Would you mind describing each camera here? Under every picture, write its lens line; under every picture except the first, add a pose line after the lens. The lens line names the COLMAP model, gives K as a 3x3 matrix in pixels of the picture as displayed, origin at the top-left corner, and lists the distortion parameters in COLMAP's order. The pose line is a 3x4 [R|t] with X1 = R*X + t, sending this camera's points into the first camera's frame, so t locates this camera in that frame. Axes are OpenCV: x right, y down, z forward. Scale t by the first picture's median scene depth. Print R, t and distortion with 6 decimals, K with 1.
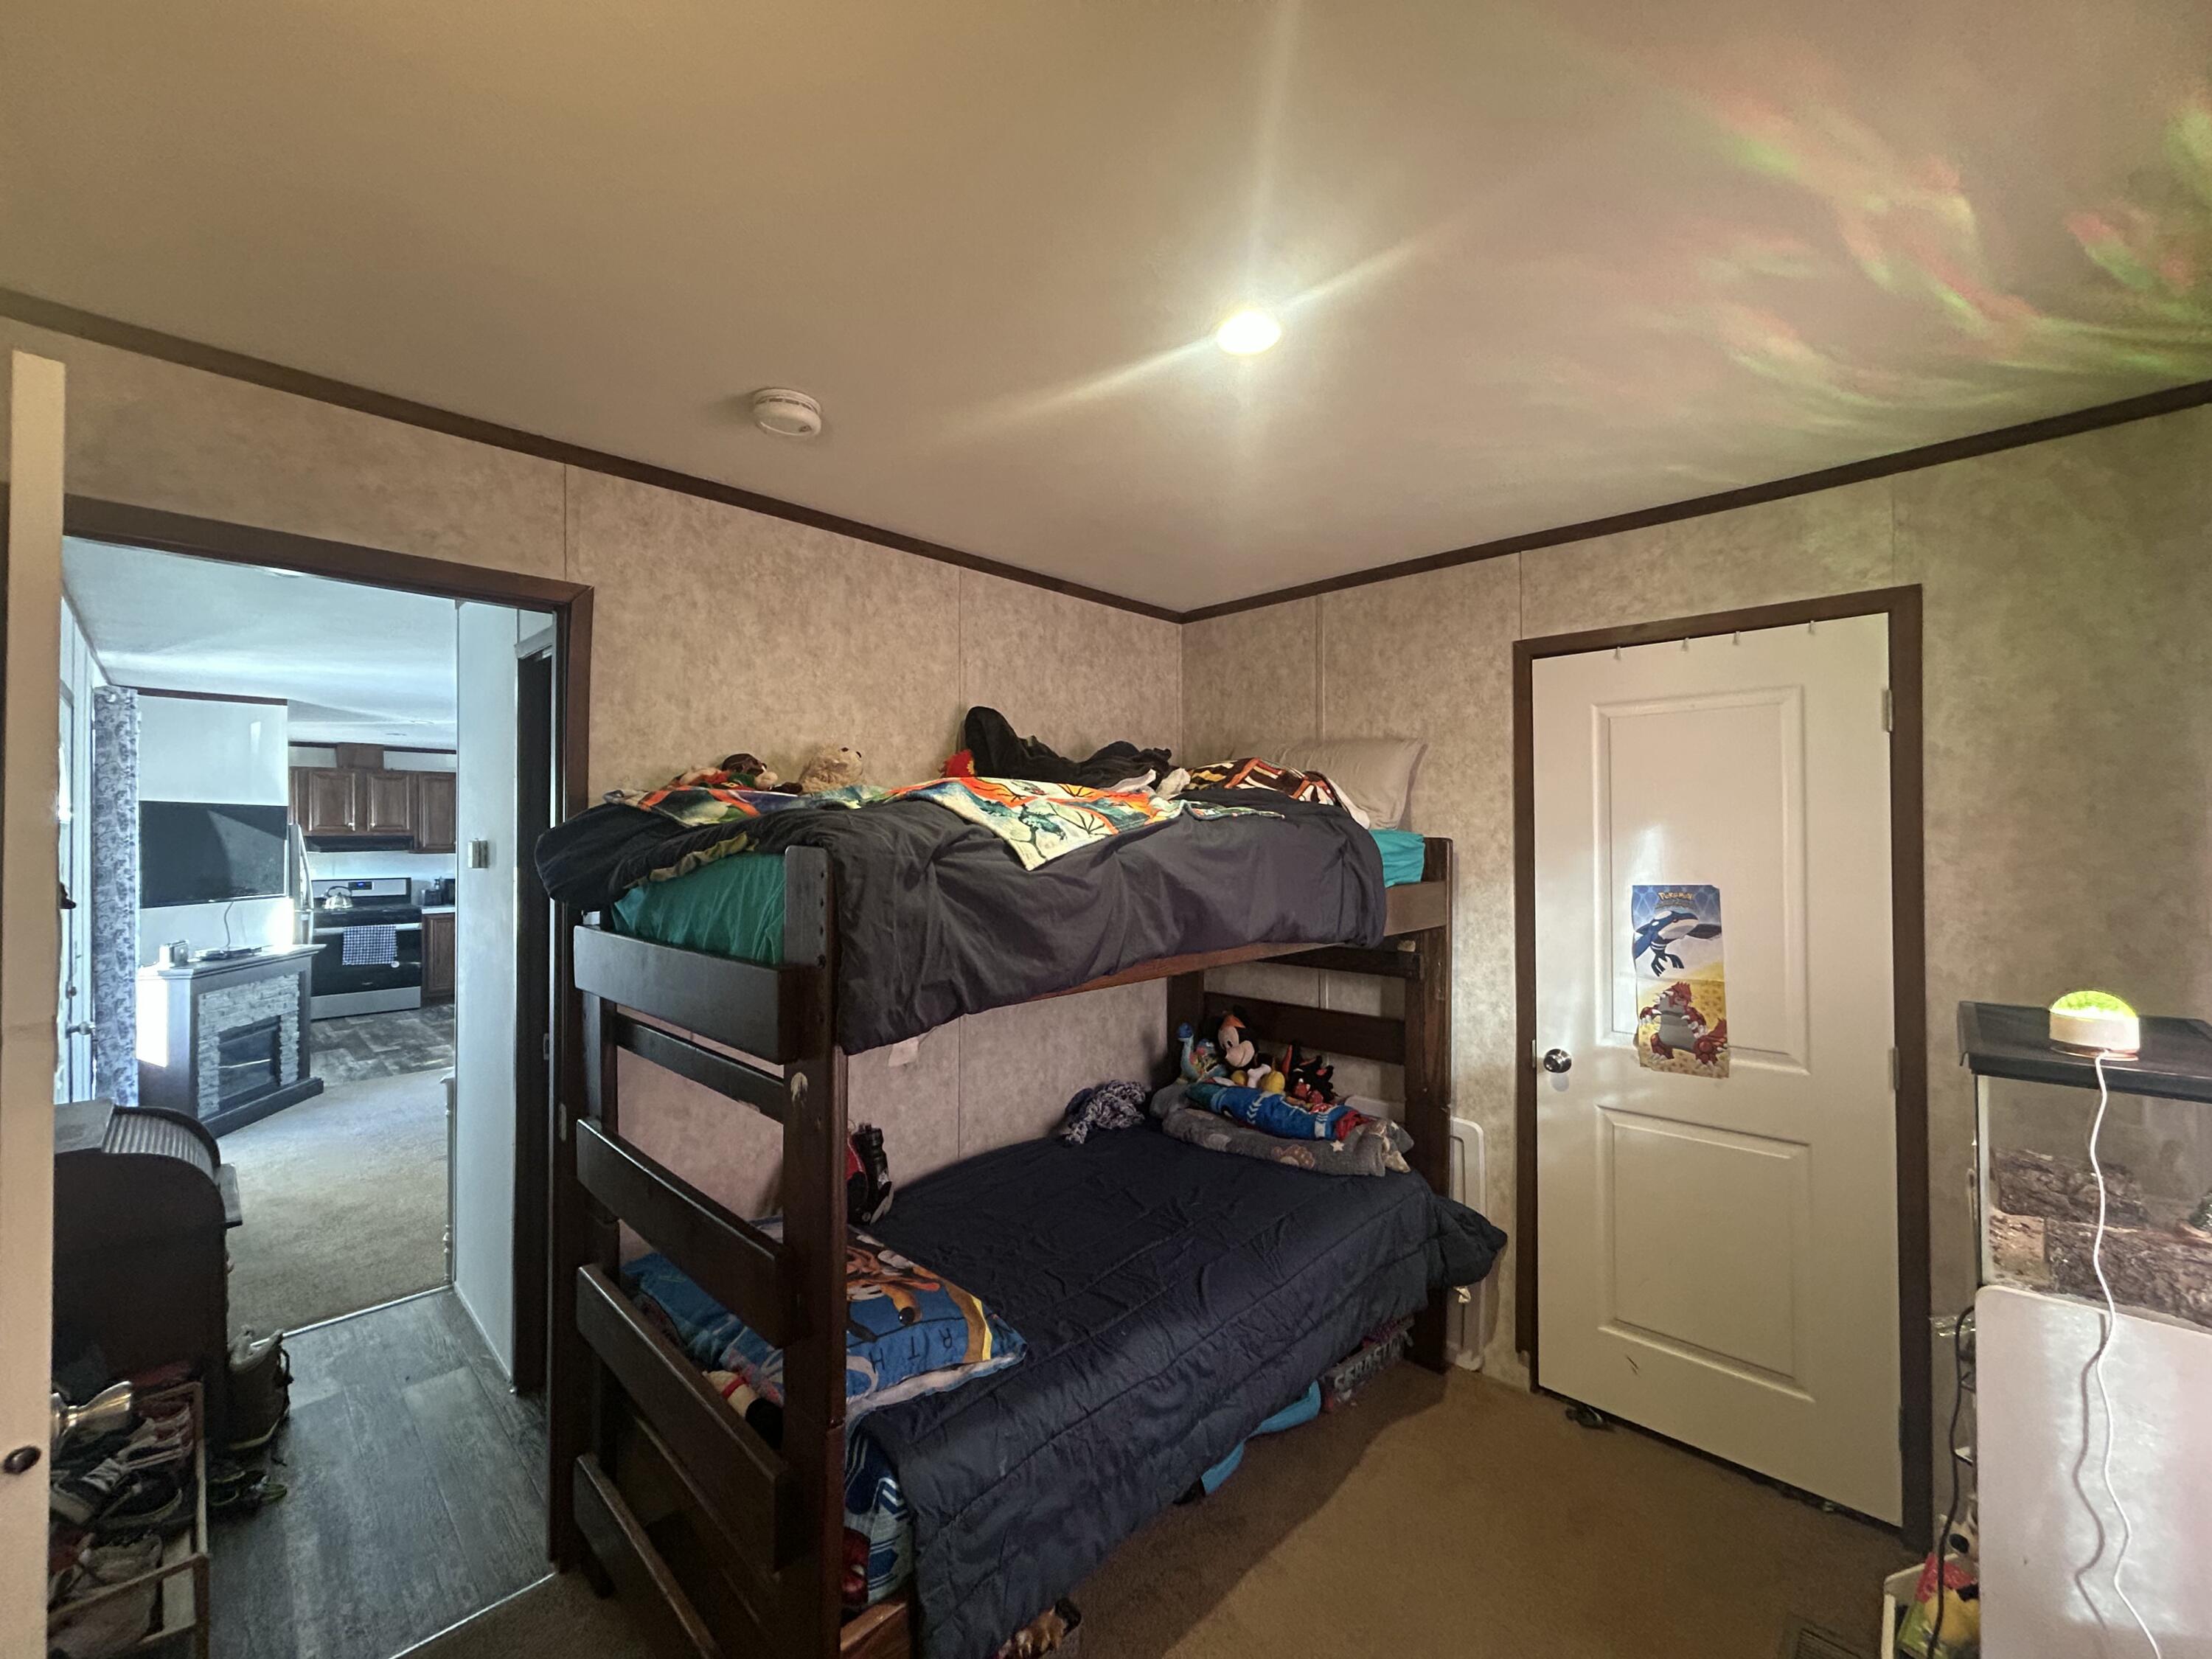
lens RADIAL K [[901.6, 0, 1106.0], [0, 901.6, 829.5], [0, 0, 1]] dist [0.000018, -0.000408]
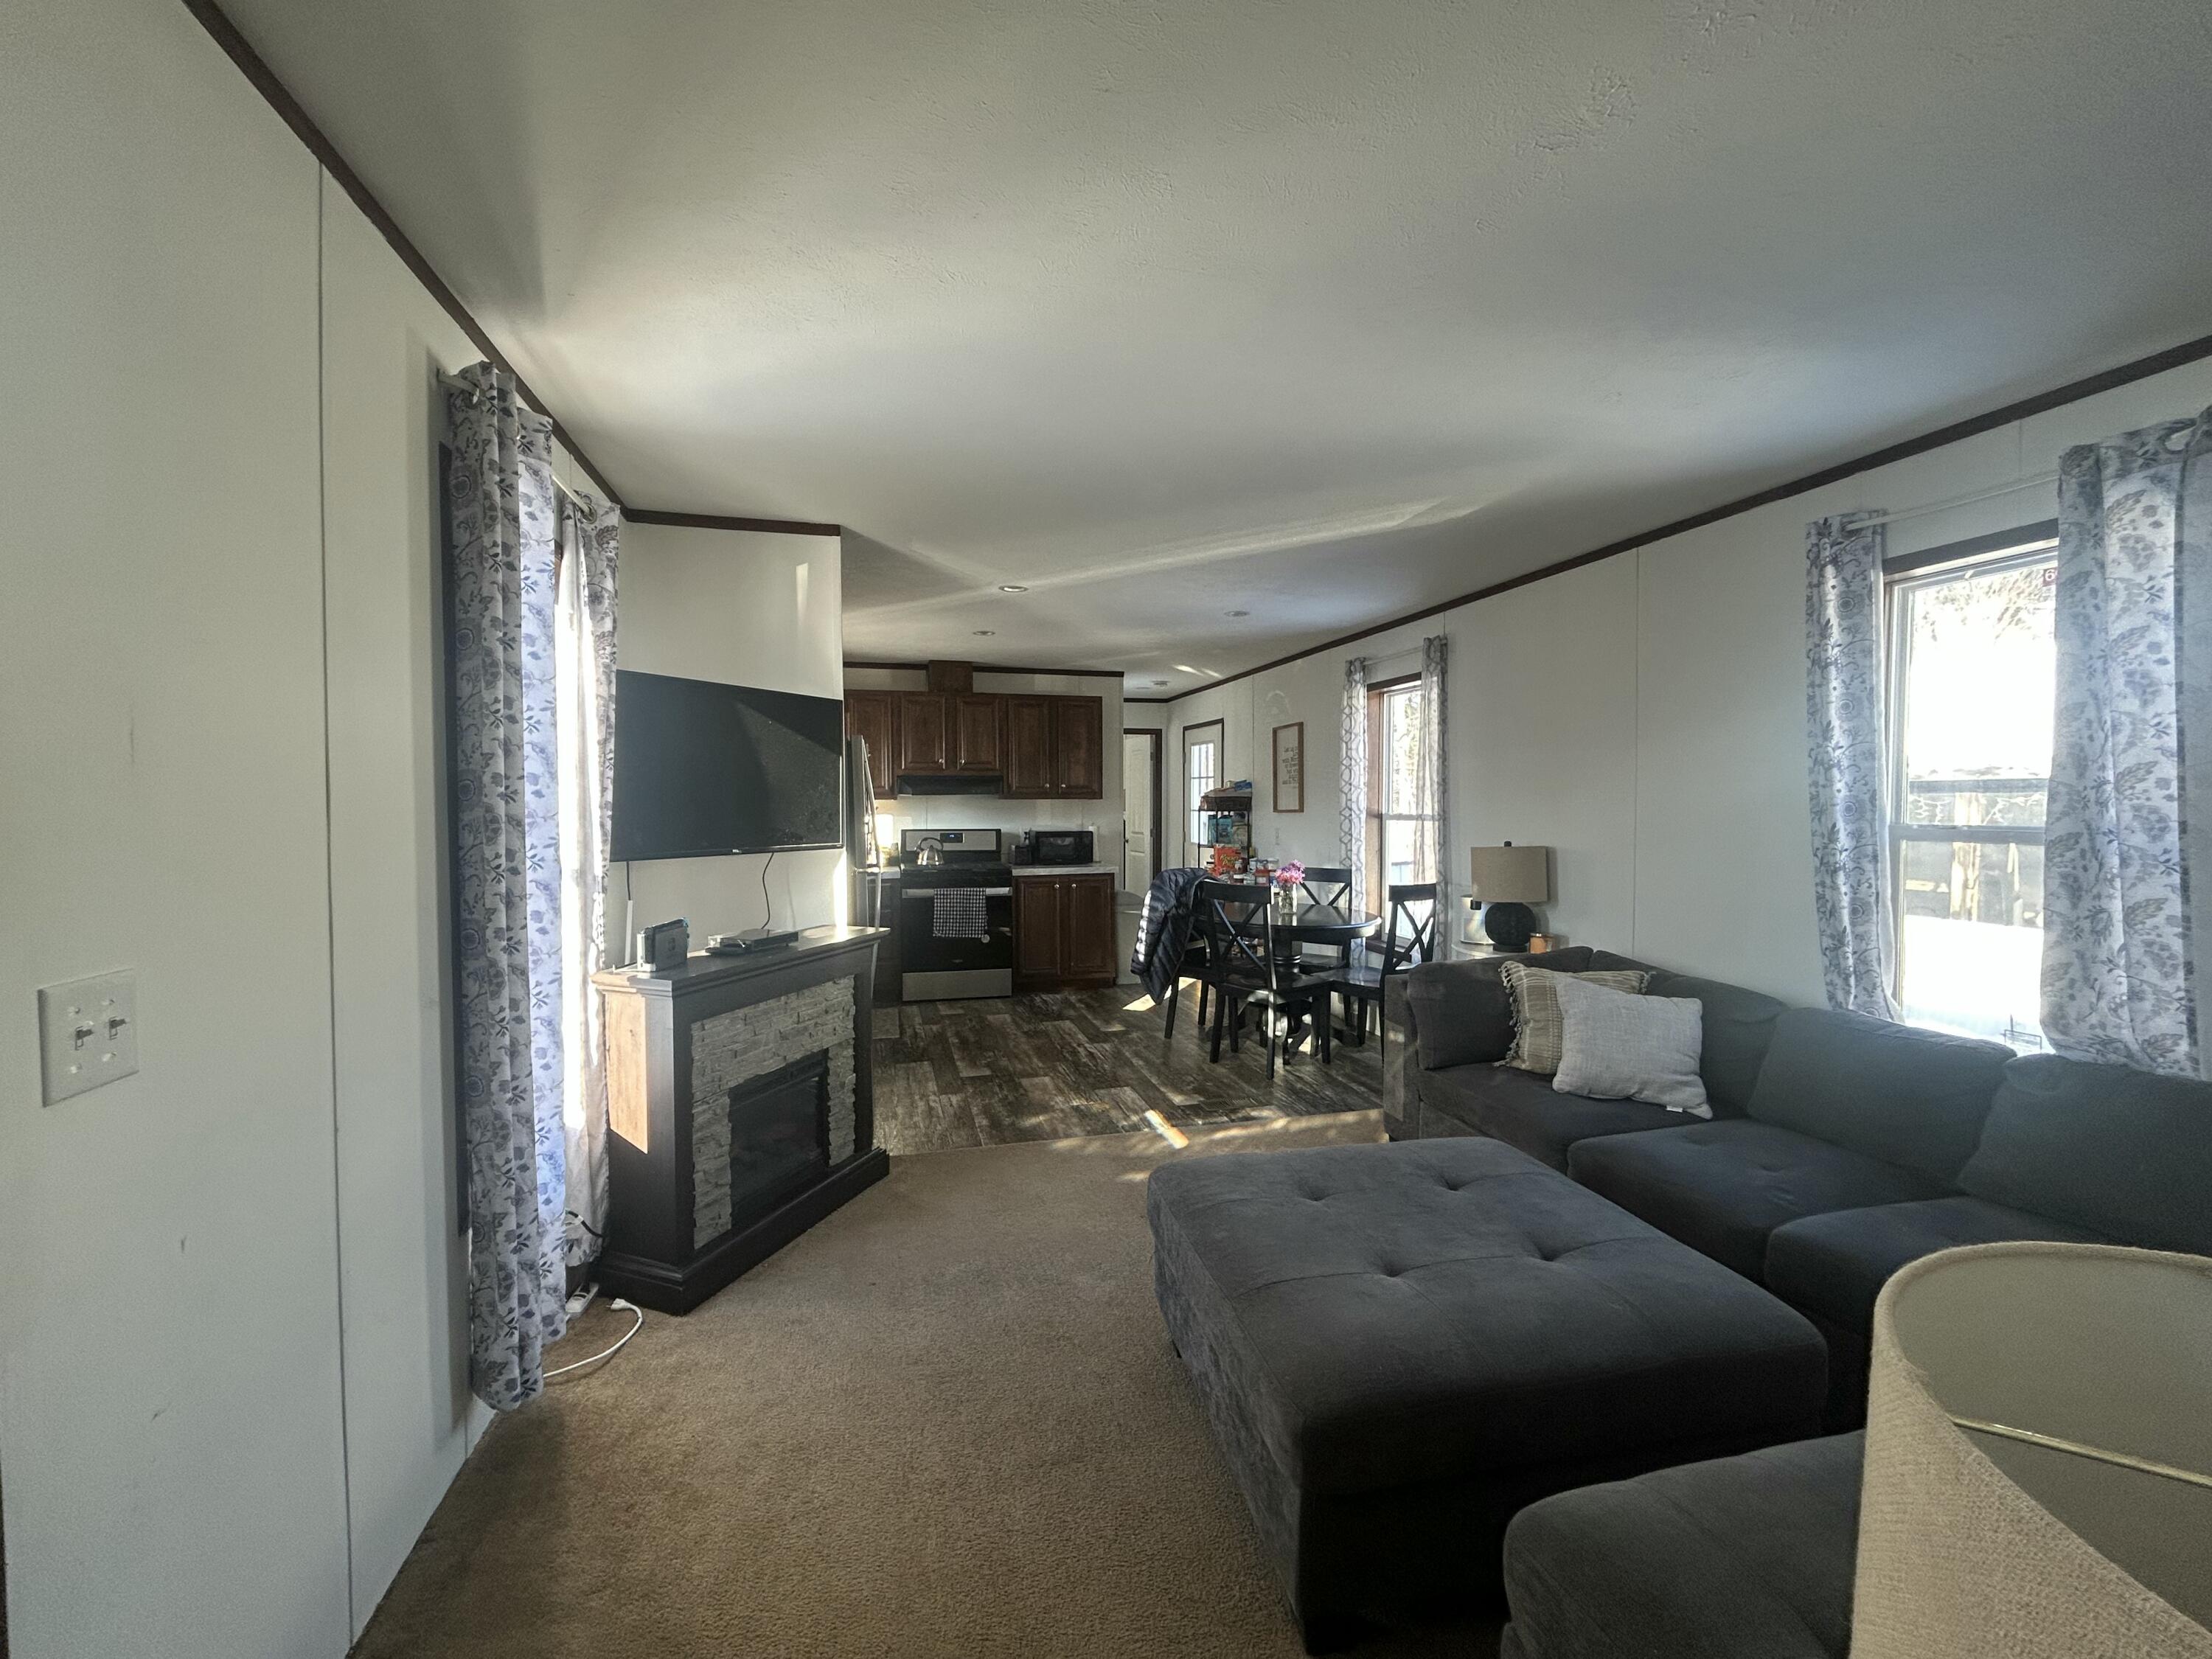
lens RADIAL K [[901.6, 0, 1106.0], [0, 901.6, 829.5], [0, 0, 1]] dist [0.000018, -0.000408]
pose [[0.858482, 0.014651, -0.512635, -0.319570], [0.003350, 0.999410, 0.034172, 0.030355], [0.512833, -0.031054, 0.857927, 0.411662]]
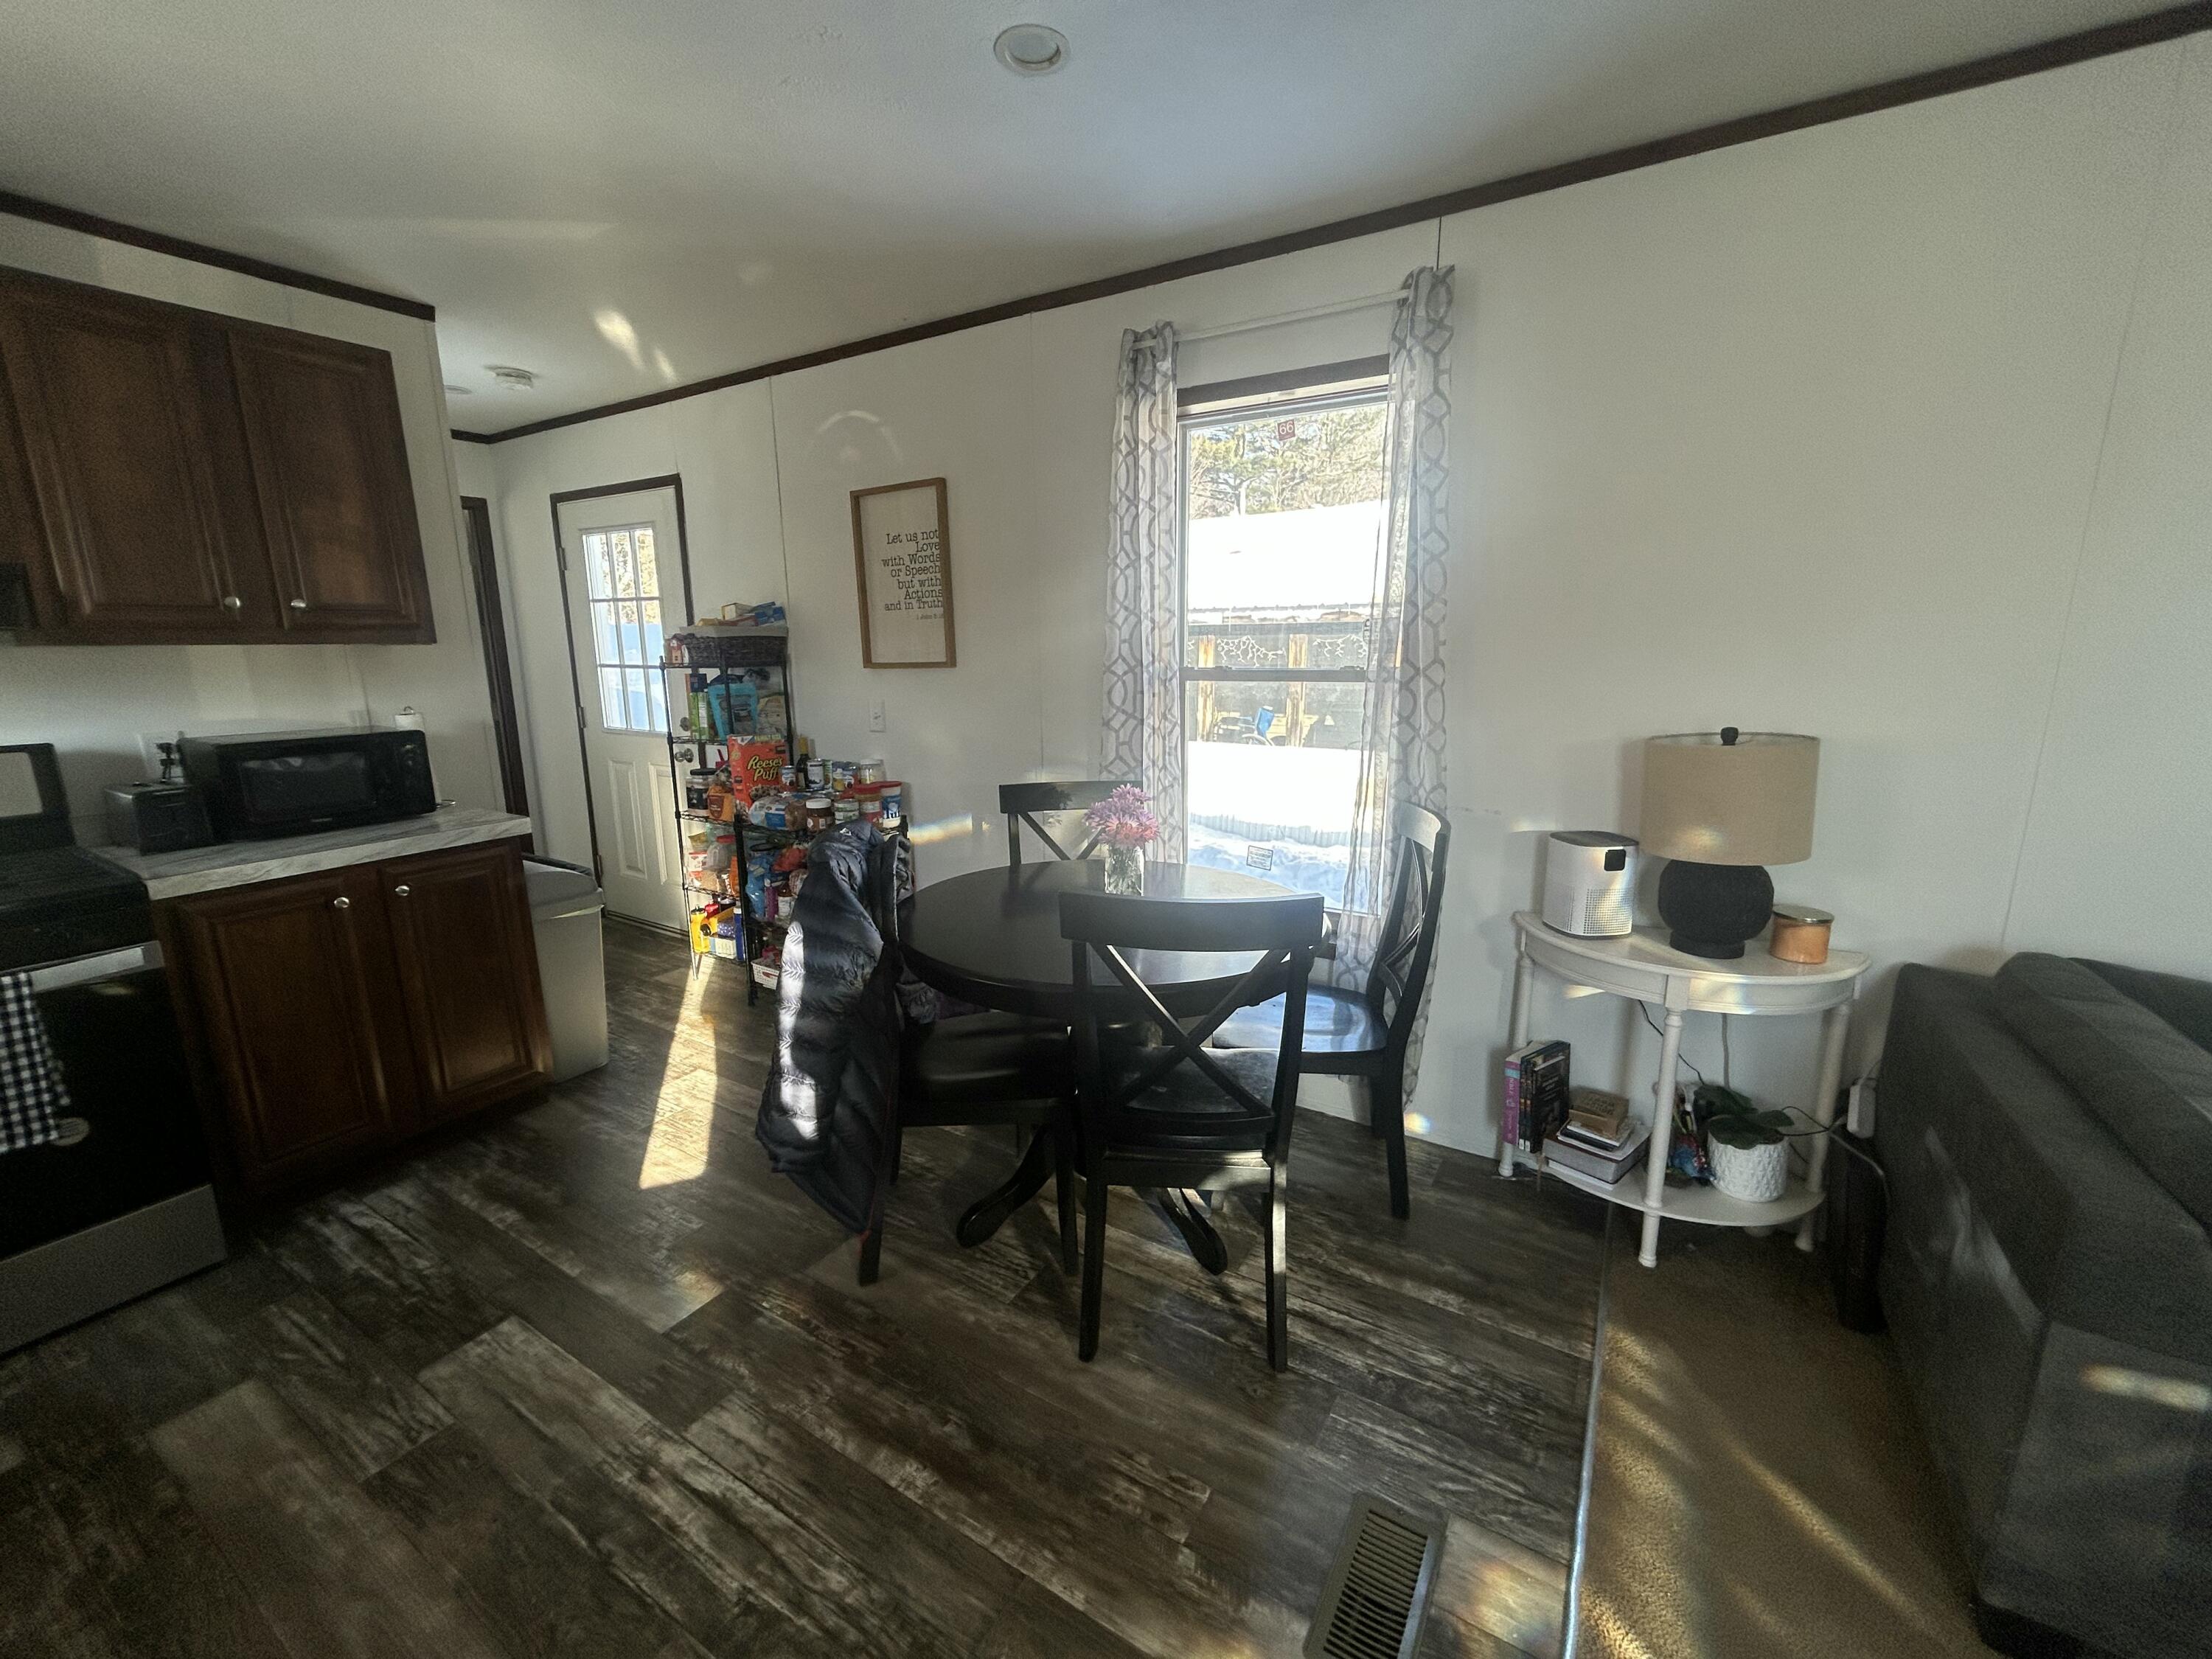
lens RADIAL K [[901.6, 0, 1106.0], [0, 901.6, 829.5], [0, 0, 1]] dist [0.000018, -0.000408]
pose [[0.975116, -0.053442, 0.215156, -0.617360], [0.007763, 0.978146, 0.207776, 0.030673], [-0.221558, -0.200936, 0.954221, 0.790170]]
